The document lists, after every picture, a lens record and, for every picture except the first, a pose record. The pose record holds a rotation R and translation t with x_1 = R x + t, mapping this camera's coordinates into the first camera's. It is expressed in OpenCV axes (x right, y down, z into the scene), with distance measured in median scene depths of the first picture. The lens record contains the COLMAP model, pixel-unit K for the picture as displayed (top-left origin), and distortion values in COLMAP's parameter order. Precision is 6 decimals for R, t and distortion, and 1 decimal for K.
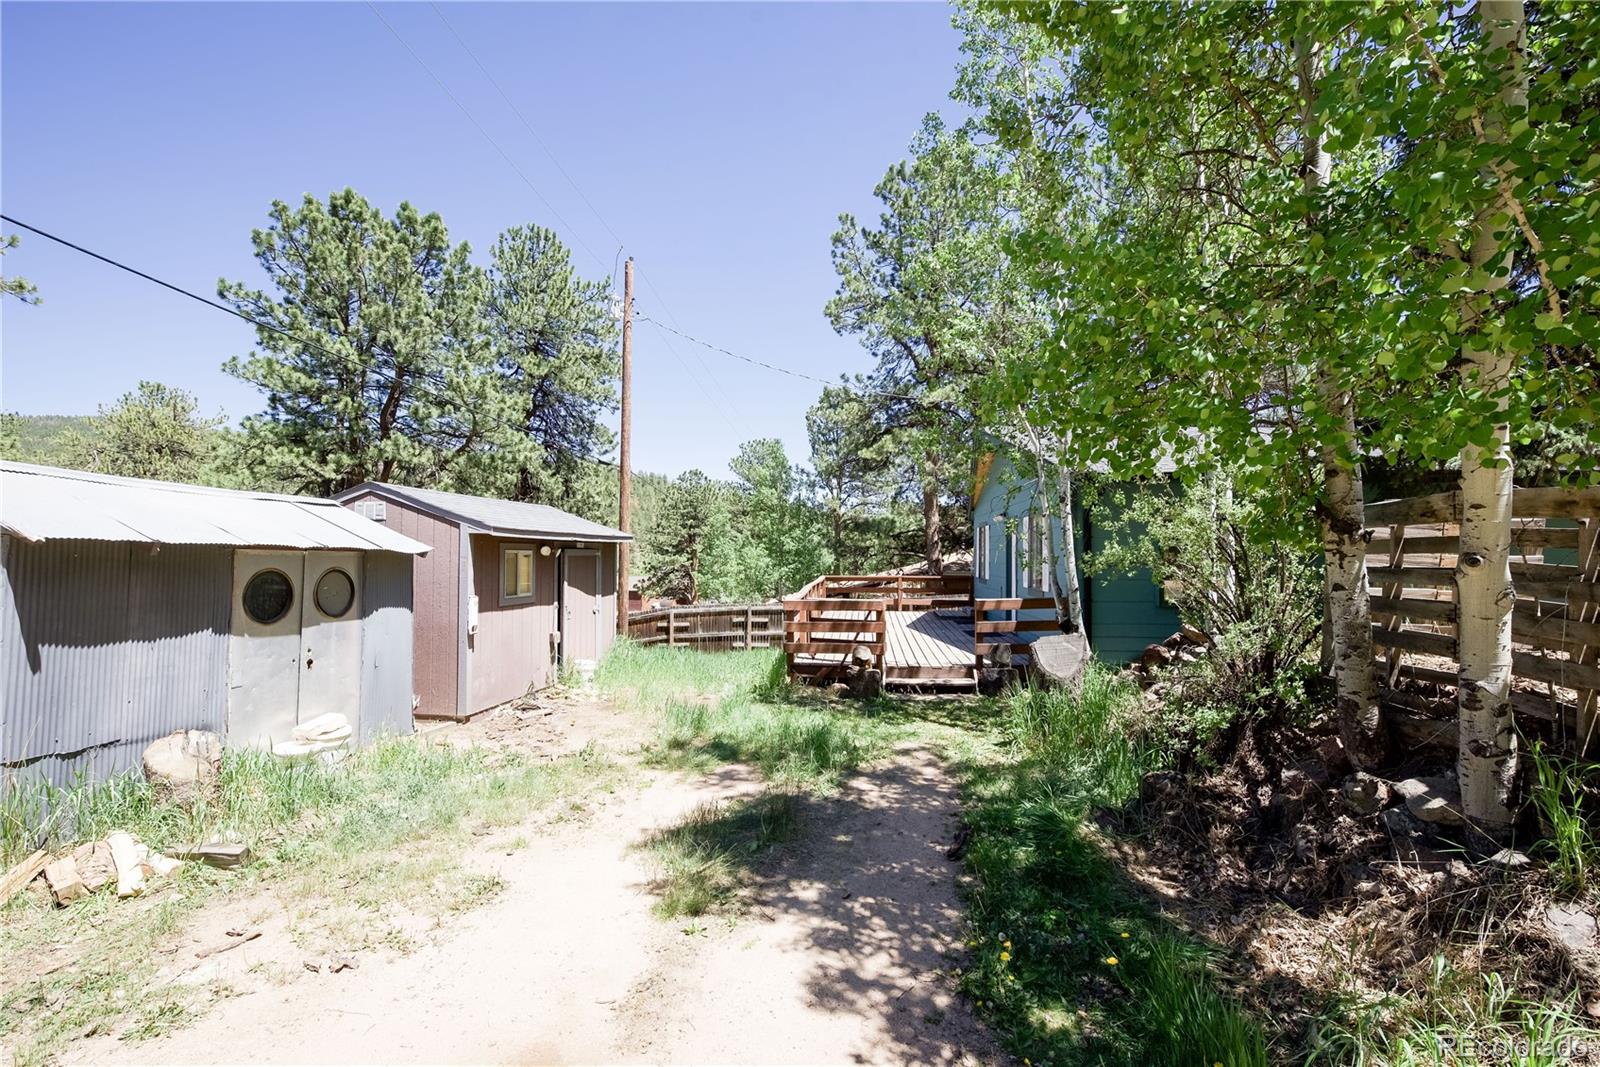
lens RADIAL K [[648.0, 0, 800.0], [0, 648.0, 533.5], [0, 0, 1]] dist [-0.015497, -0.000555]
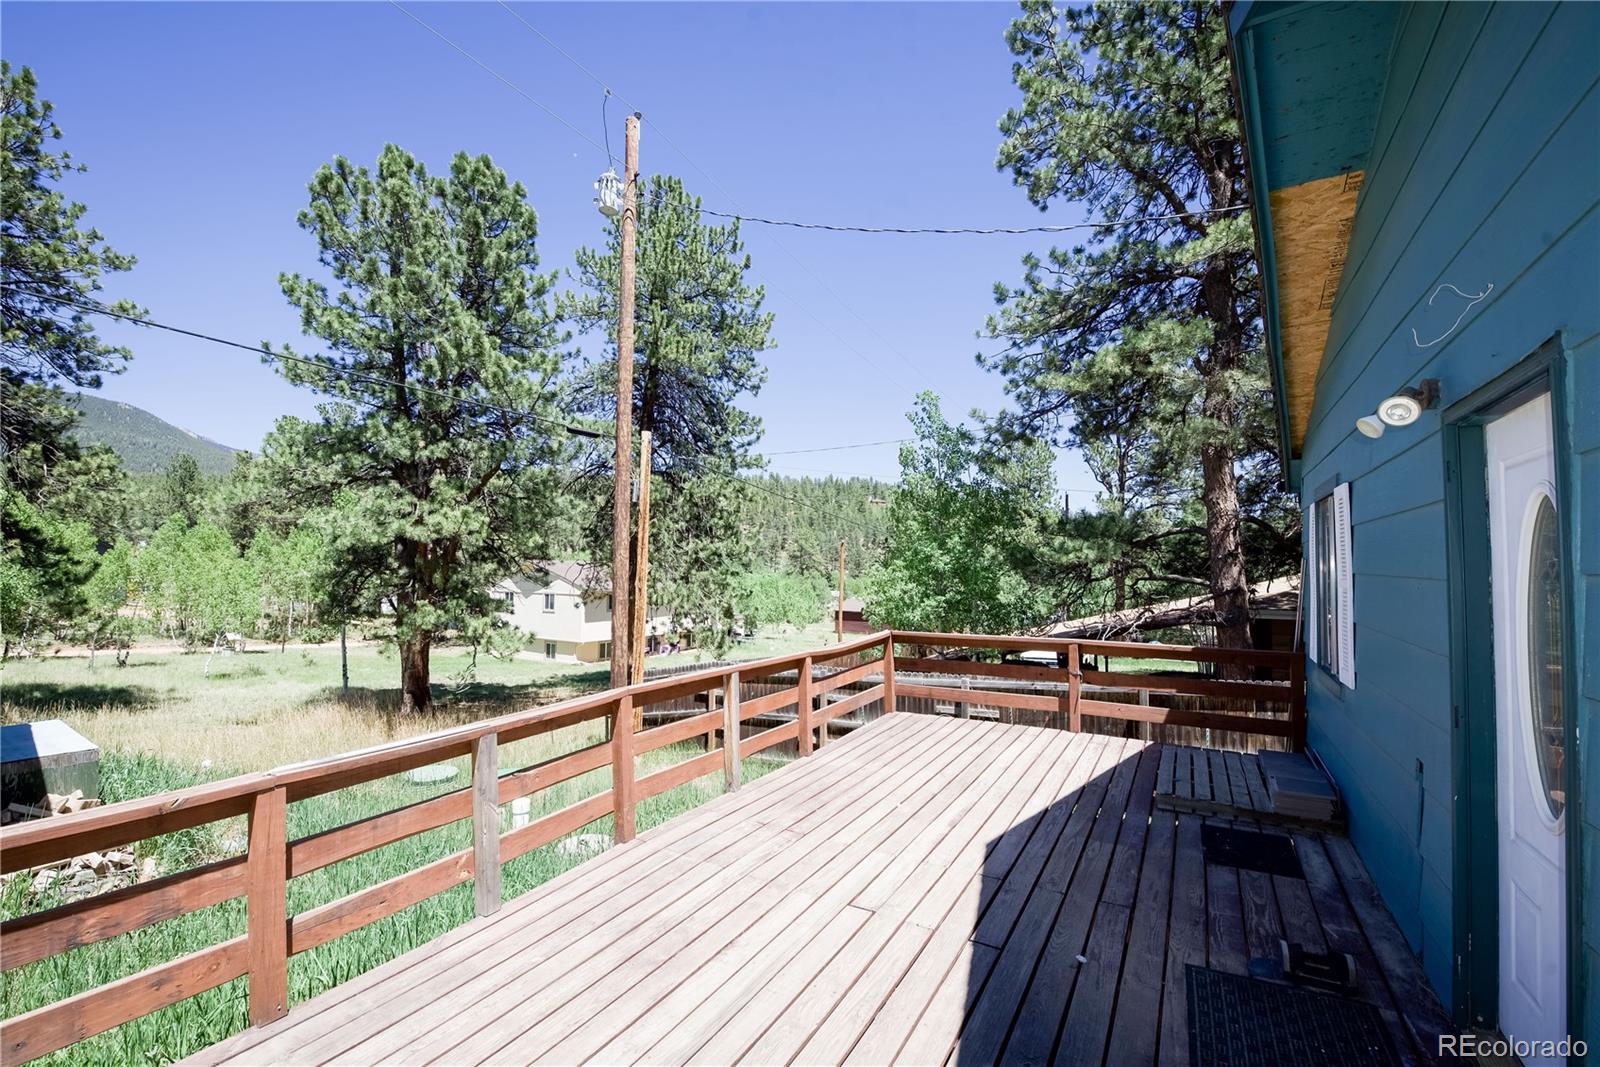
lens RADIAL K [[648.0, 0, 800.0], [0, 648.0, 533.5], [0, 0, 1]] dist [-0.015497, -0.000555]
pose [[0.899038, -0.026275, -0.437082, 0.129385], [0.014207, 0.999423, -0.030857, 0.009205], [0.437640, 0.021531, 0.898892, 0.426715]]
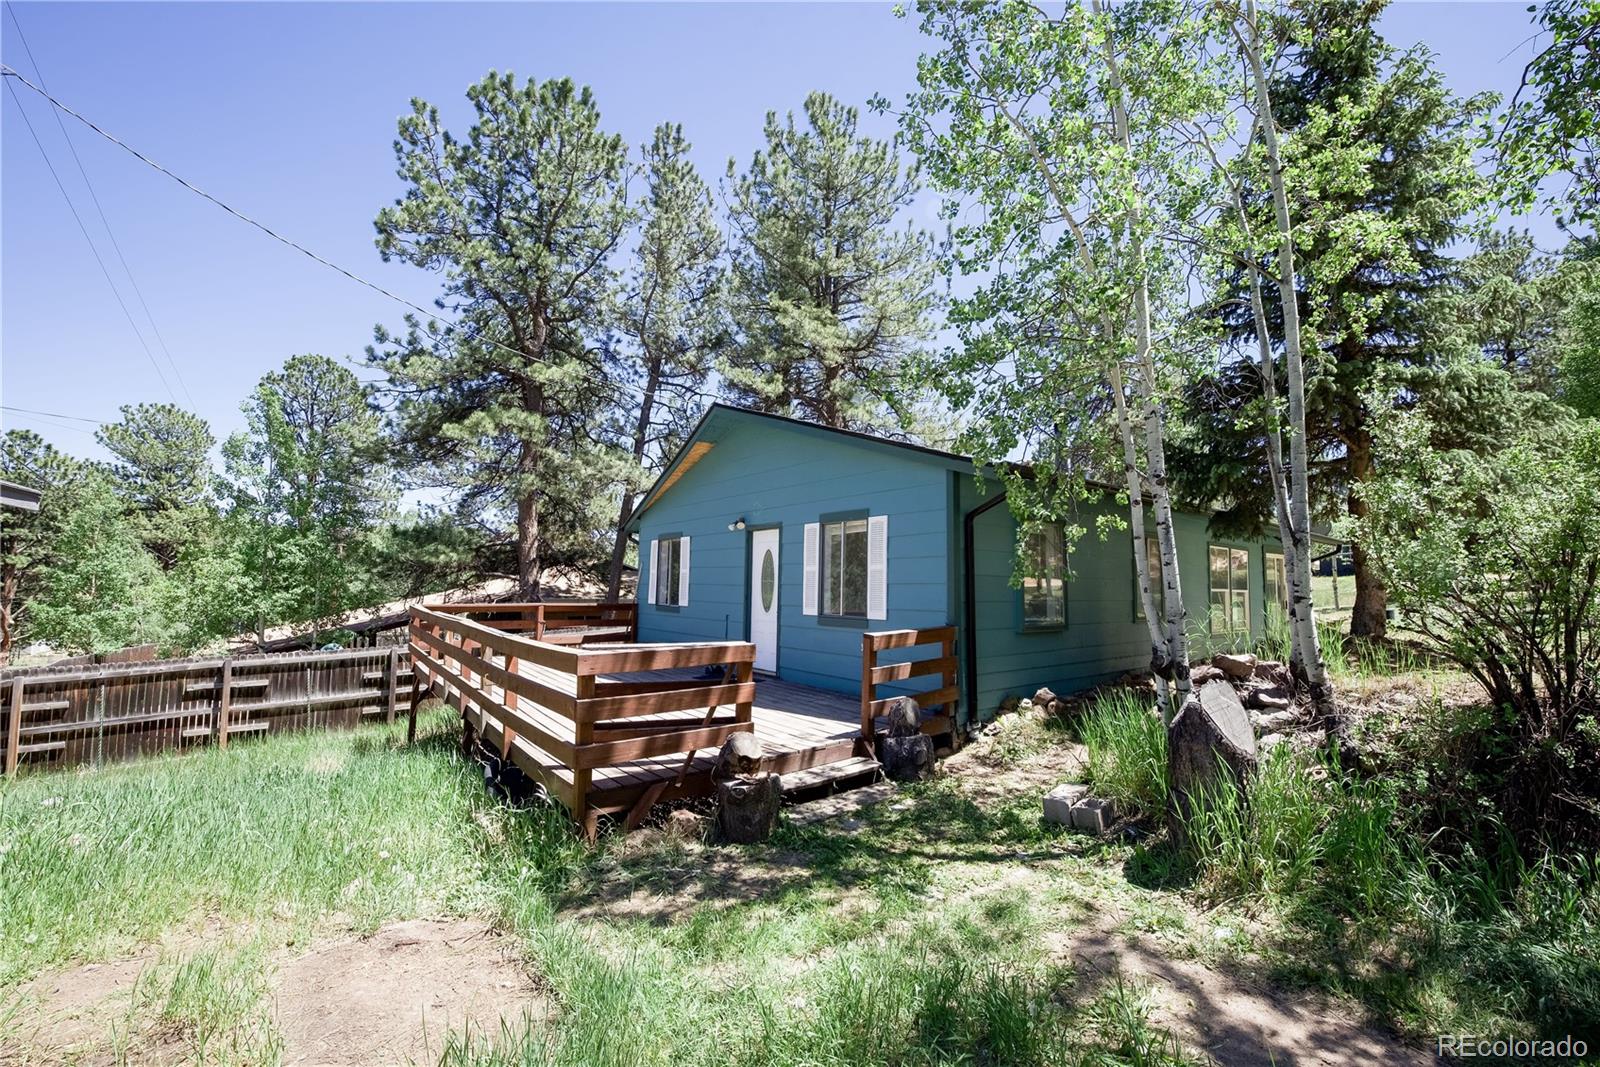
lens RADIAL K [[648.0, 0, 800.0], [0, 648.0, 533.5], [0, 0, 1]] dist [-0.015497, -0.000555]
pose [[0.725956, 0.062597, 0.684887, -0.088626], [-0.032811, 0.997868, -0.056425, 0.014527], [-0.686959, 0.018490, 0.726461, 0.213648]]
